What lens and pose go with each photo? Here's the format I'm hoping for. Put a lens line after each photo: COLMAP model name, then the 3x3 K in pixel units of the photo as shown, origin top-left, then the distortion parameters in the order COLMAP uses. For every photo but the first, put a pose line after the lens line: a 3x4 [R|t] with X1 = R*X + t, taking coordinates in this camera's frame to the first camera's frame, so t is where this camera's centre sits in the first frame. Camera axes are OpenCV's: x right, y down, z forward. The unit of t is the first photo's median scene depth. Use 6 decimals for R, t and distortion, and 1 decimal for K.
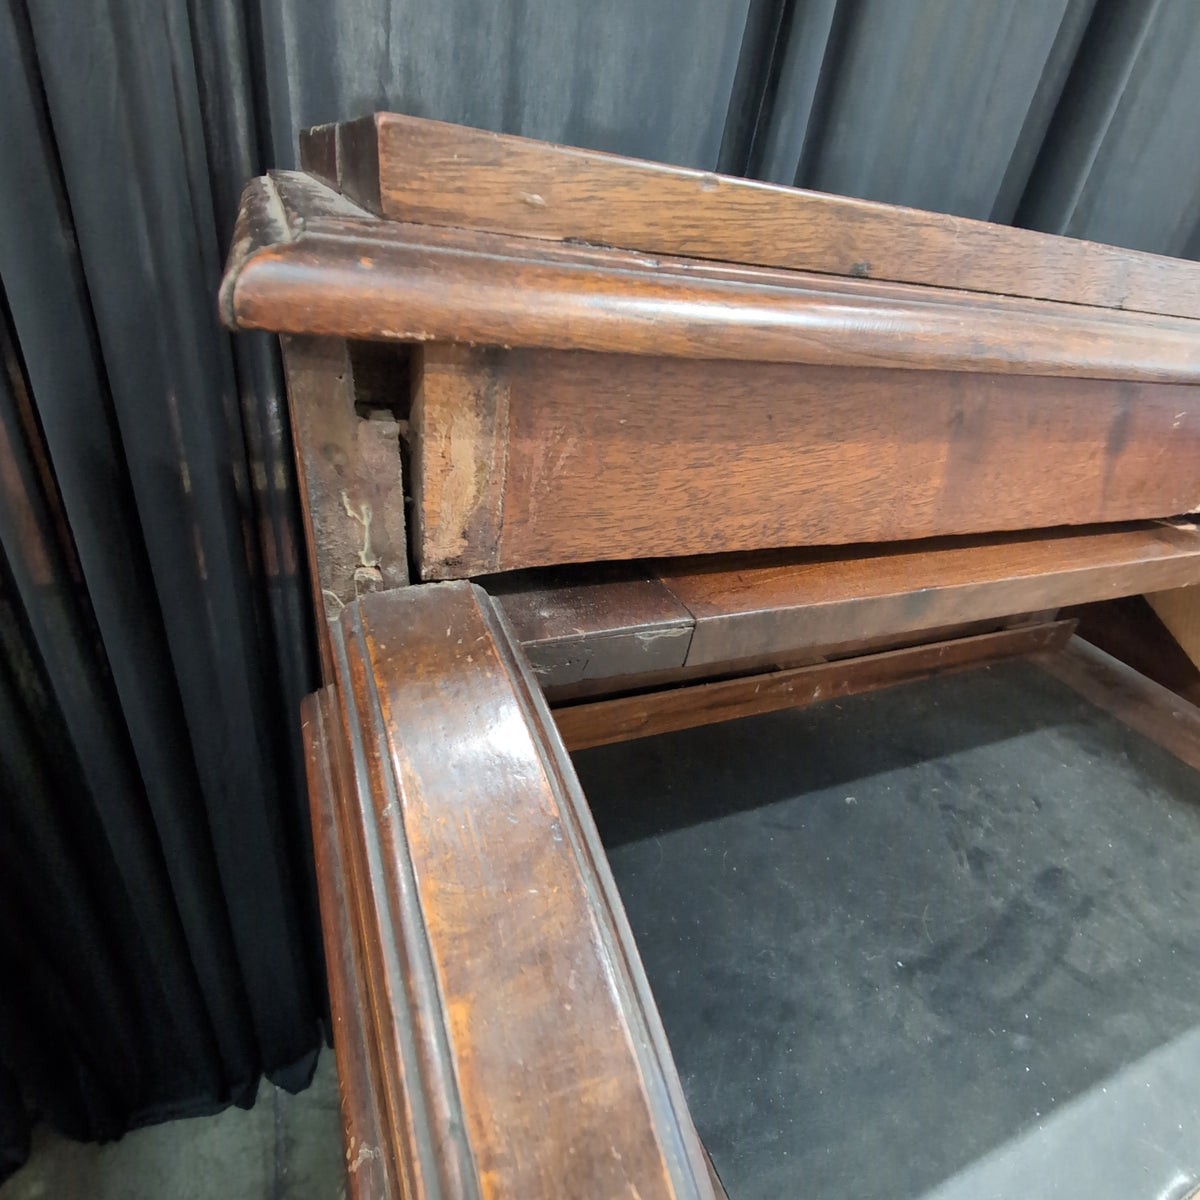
lens RADIAL K [[664.4, 0, 591.1], [0, 664.4, 592.7], [0, 0, 1]] dist [0.009993, -0.007717]
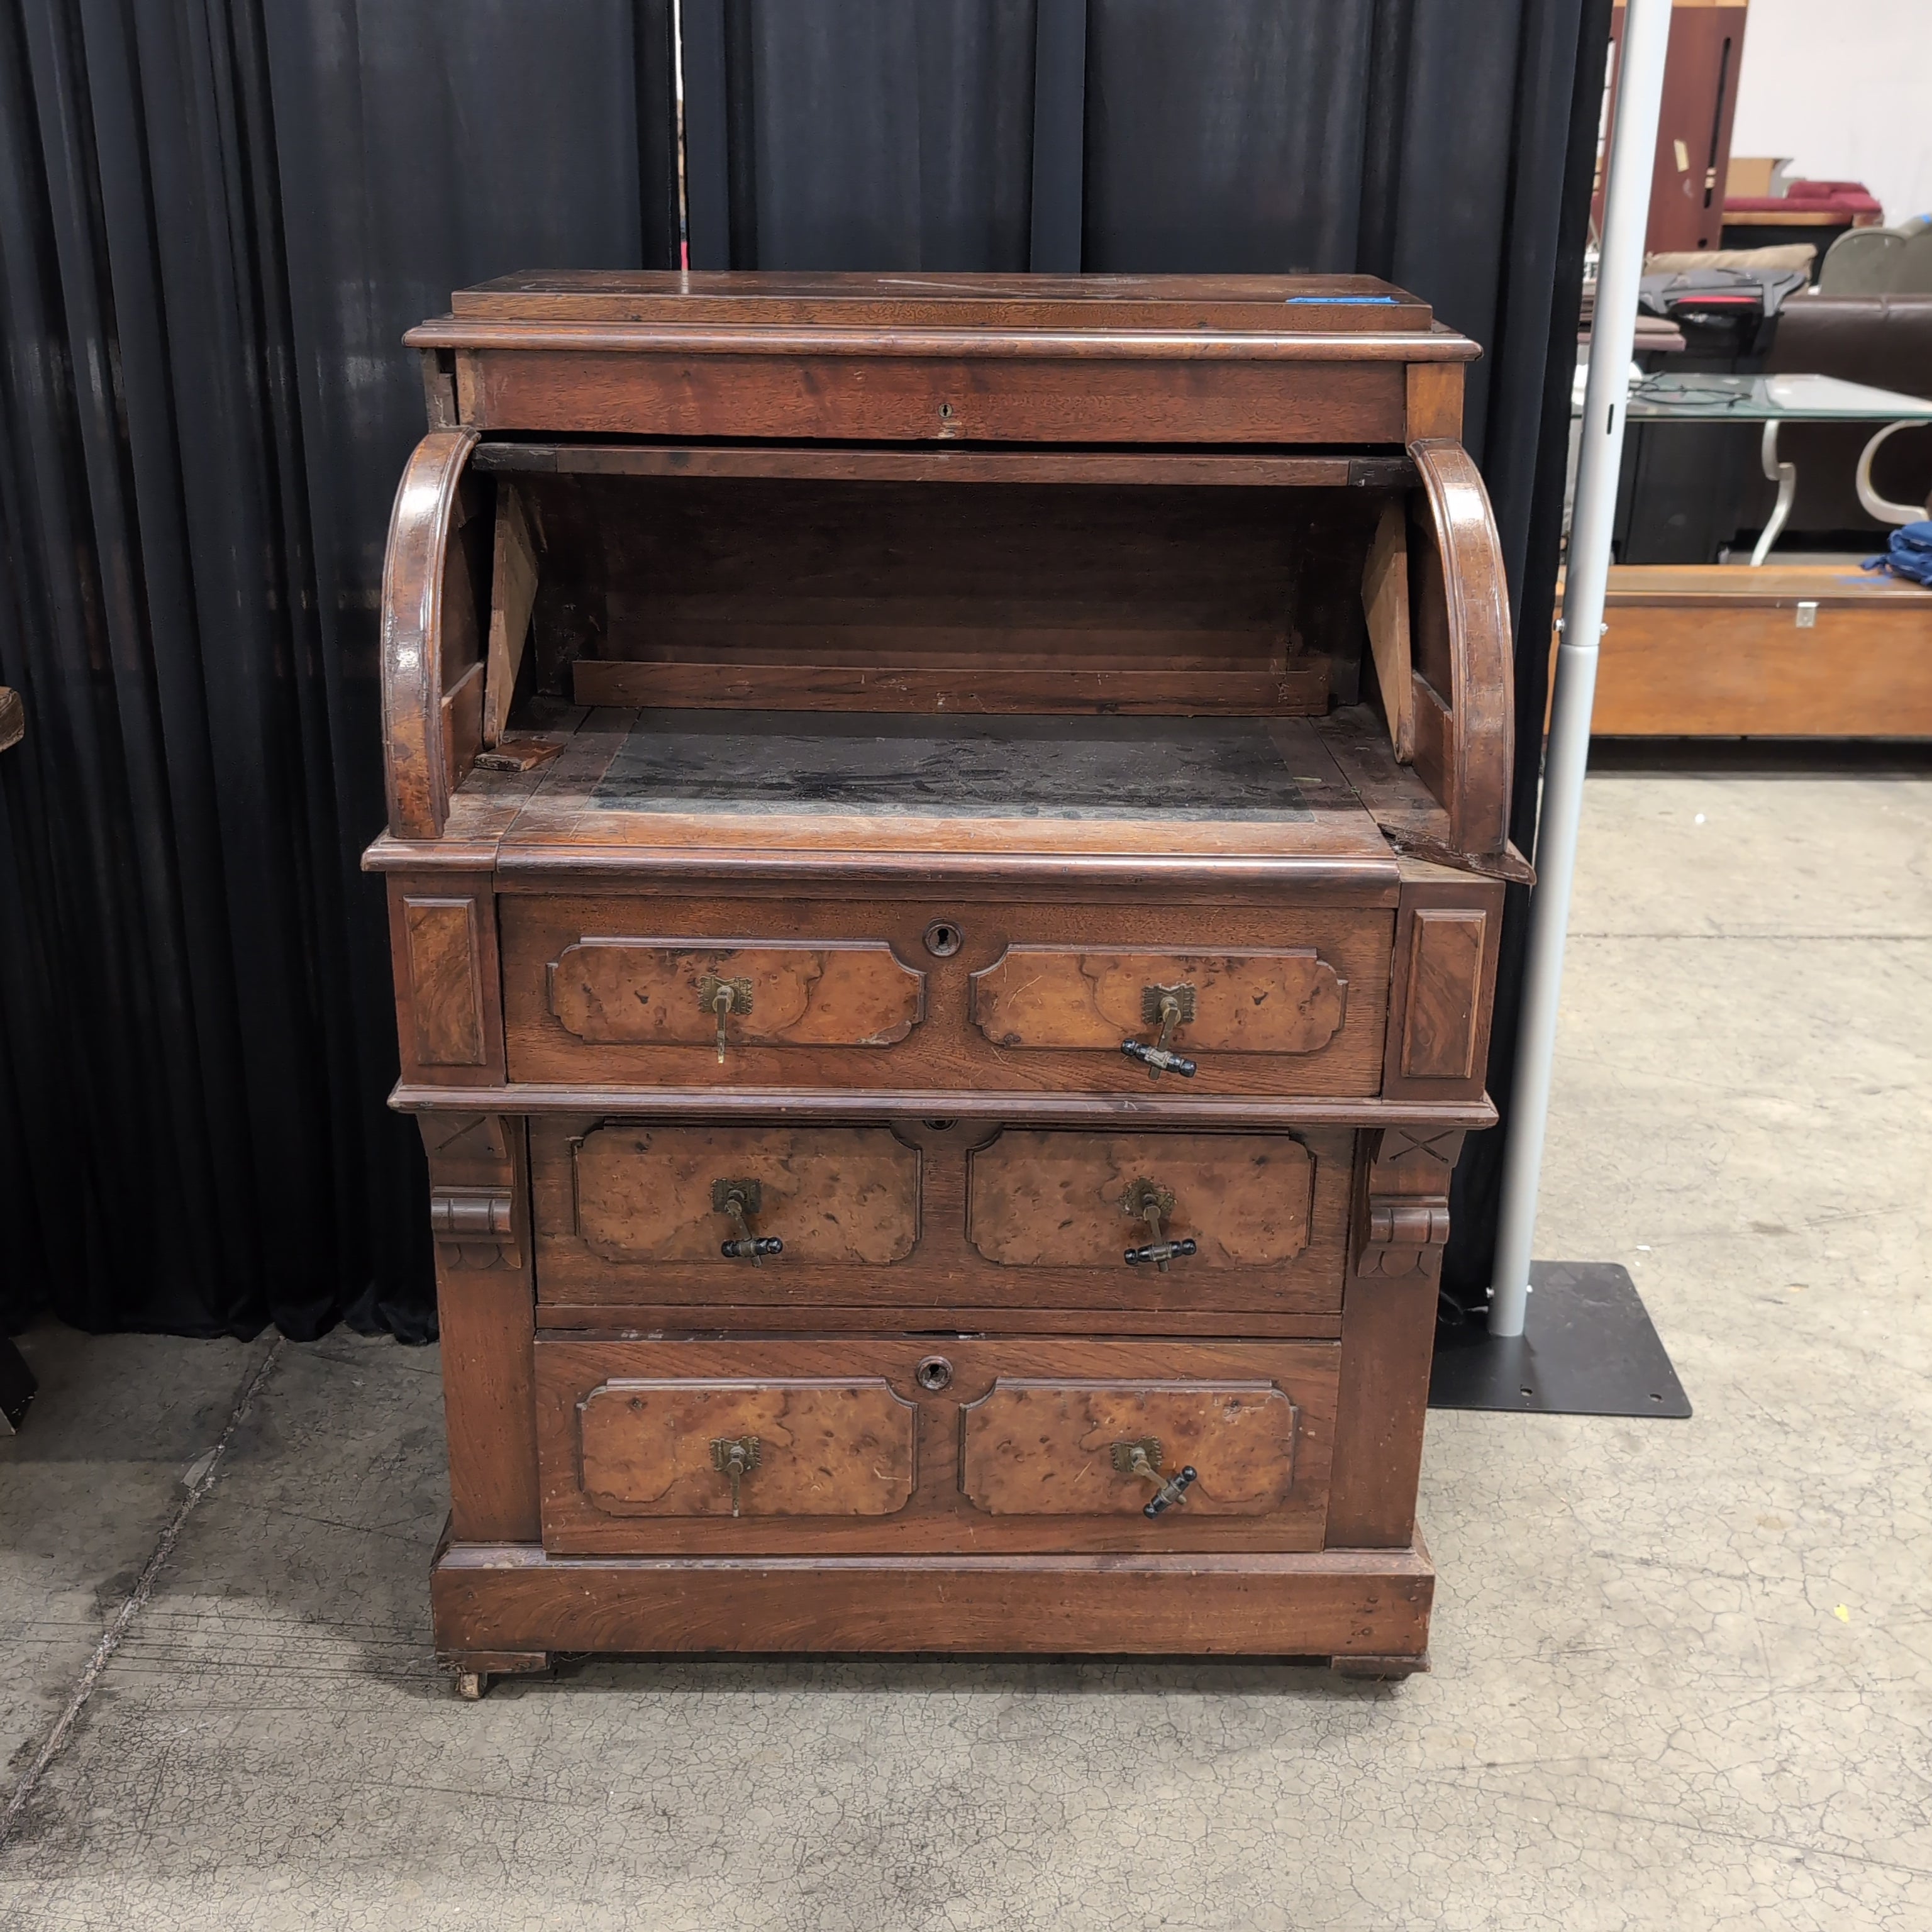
lens RADIAL K [[2220.6, 0, 952.1], [0, 2220.6, 929.5], [0, 0, 1]] dist [0.067939, 0.000000]
pose [[0.910454, 0.019959, -0.413128, 5.185493], [-0.110022, 0.974535, -0.195386, 3.389829], [0.398708, 0.223343, 0.889466, -5.697492]]
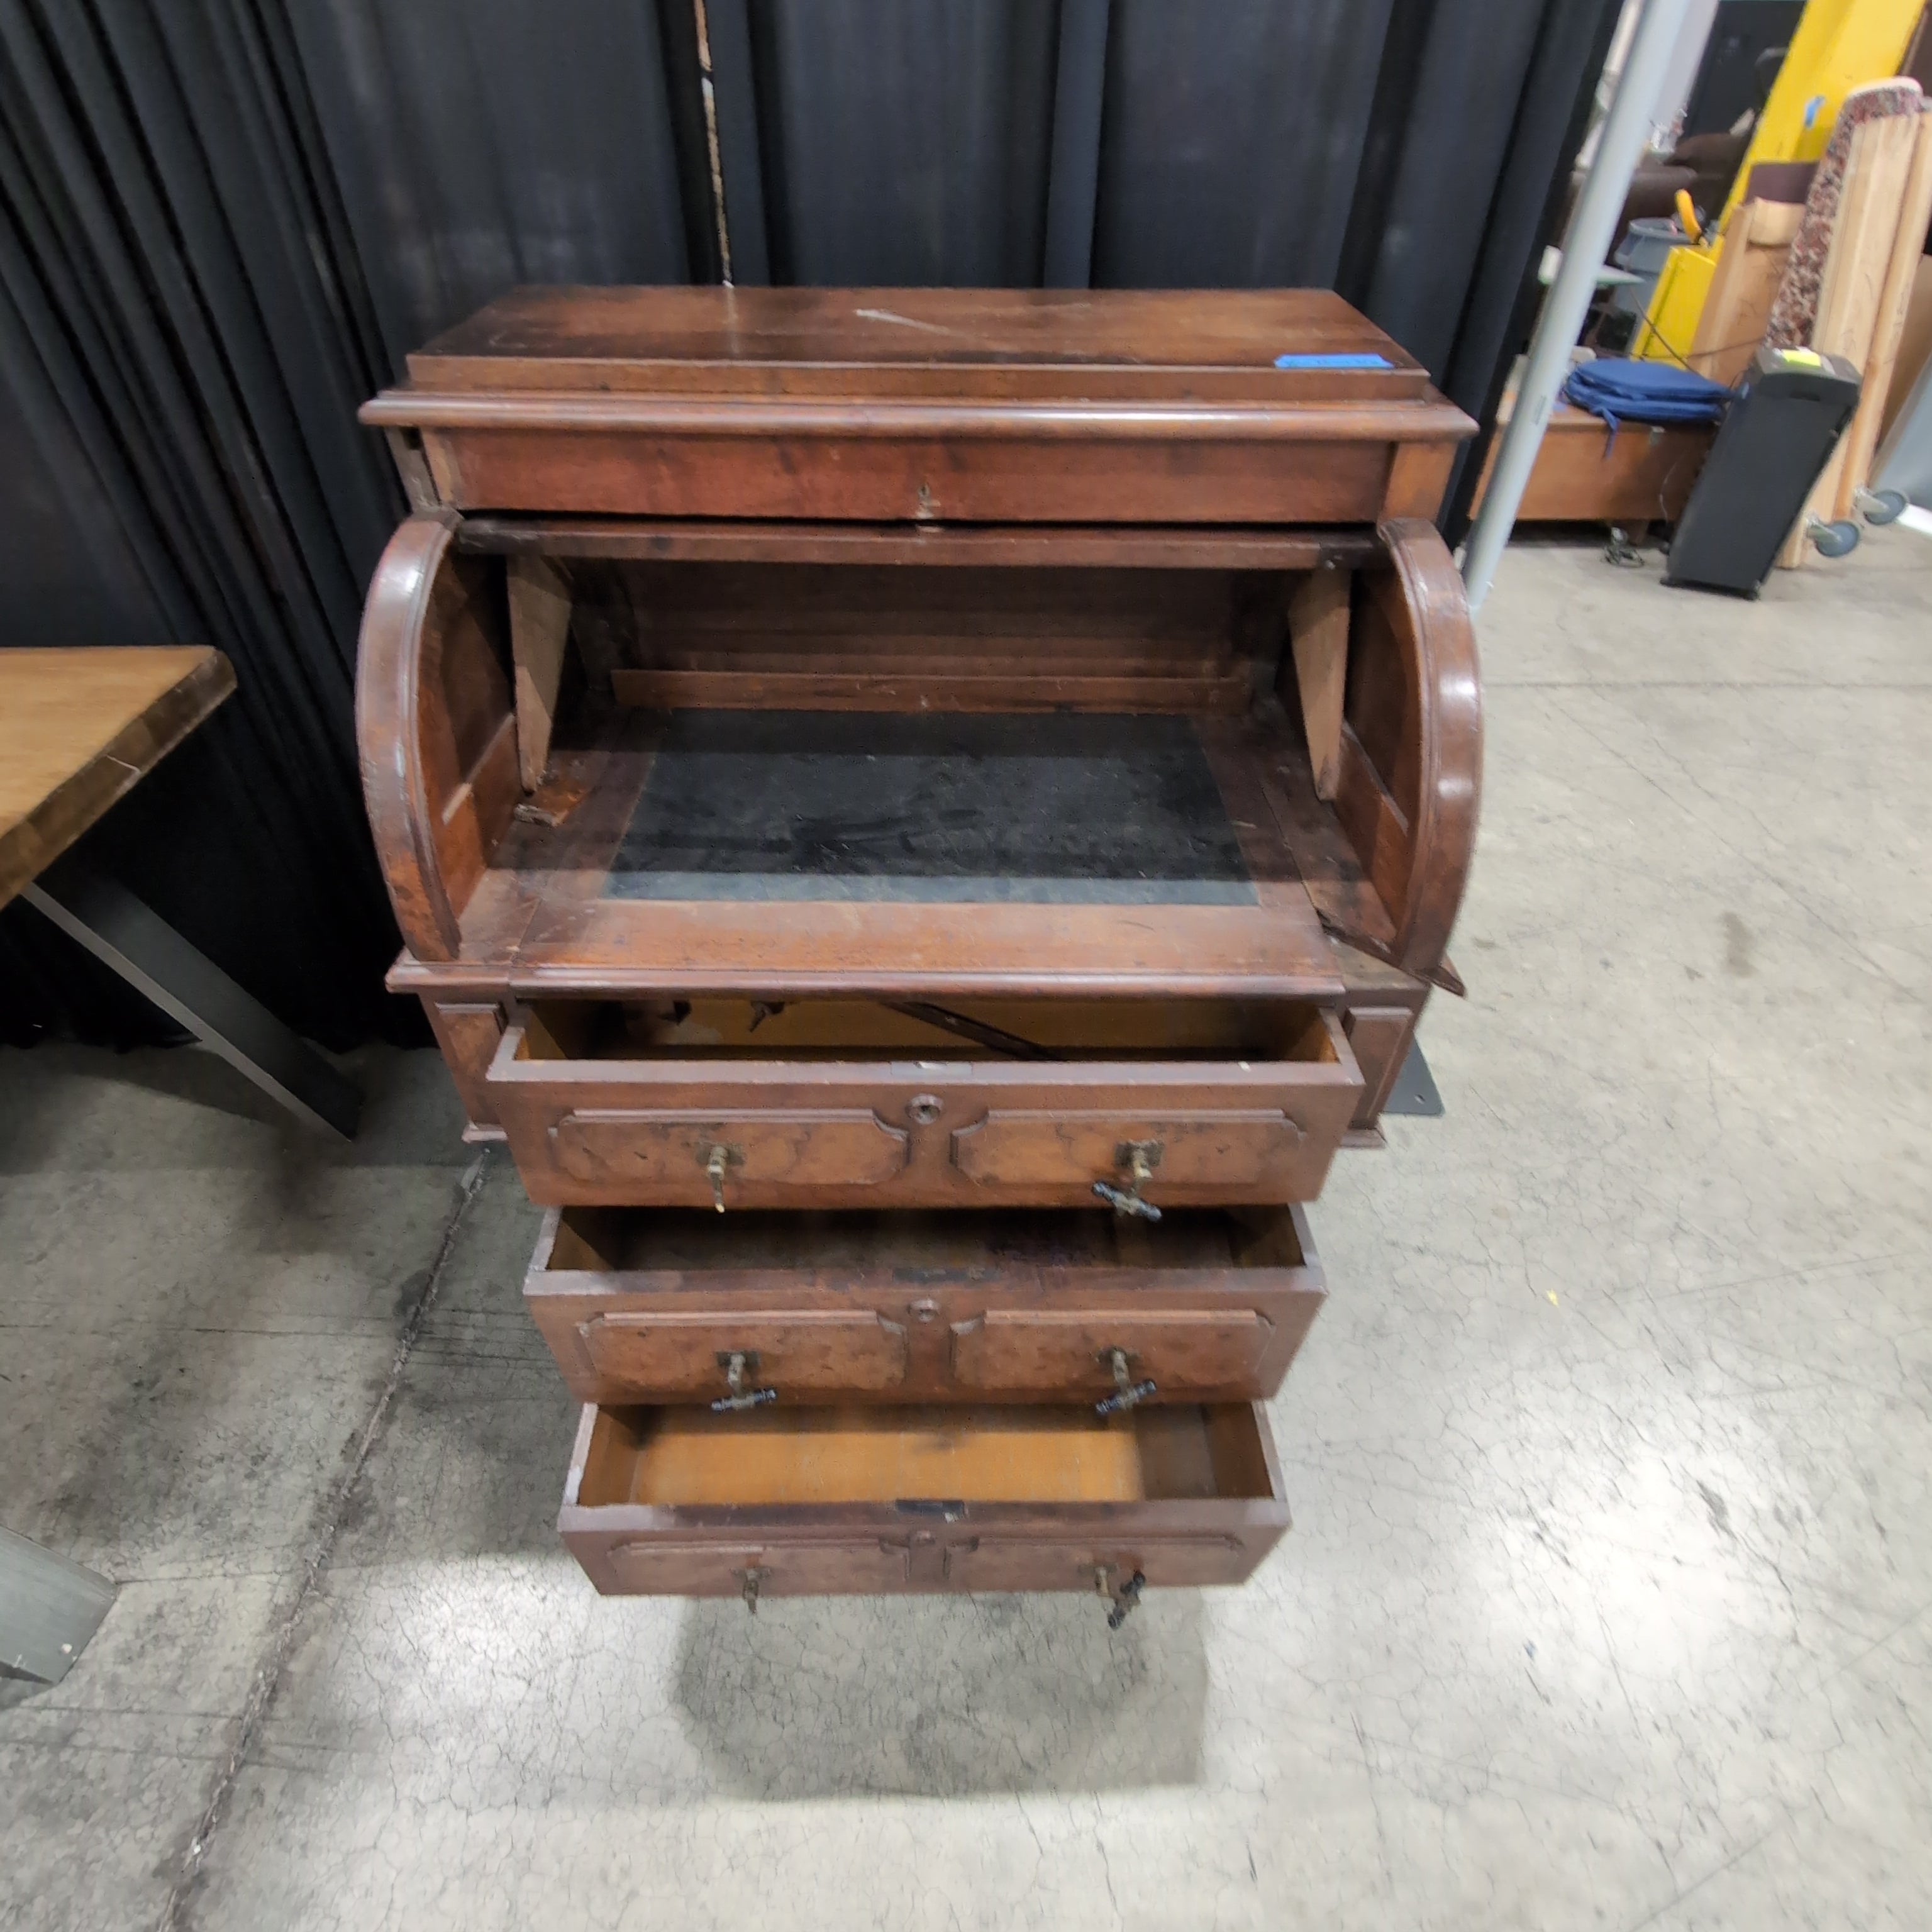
lens RADIAL K [[1069.8, 0, 946.1], [0, 1069.8, 951.1], [0, 0, 1]] dist [0.009993, -0.007717]
pose [[0.911936, 0.164906, -0.375739, 3.474808], [-0.107462, 0.979712, 0.169166, 0.765324], [0.396012, -0.113891, 0.911155, -2.399632]]
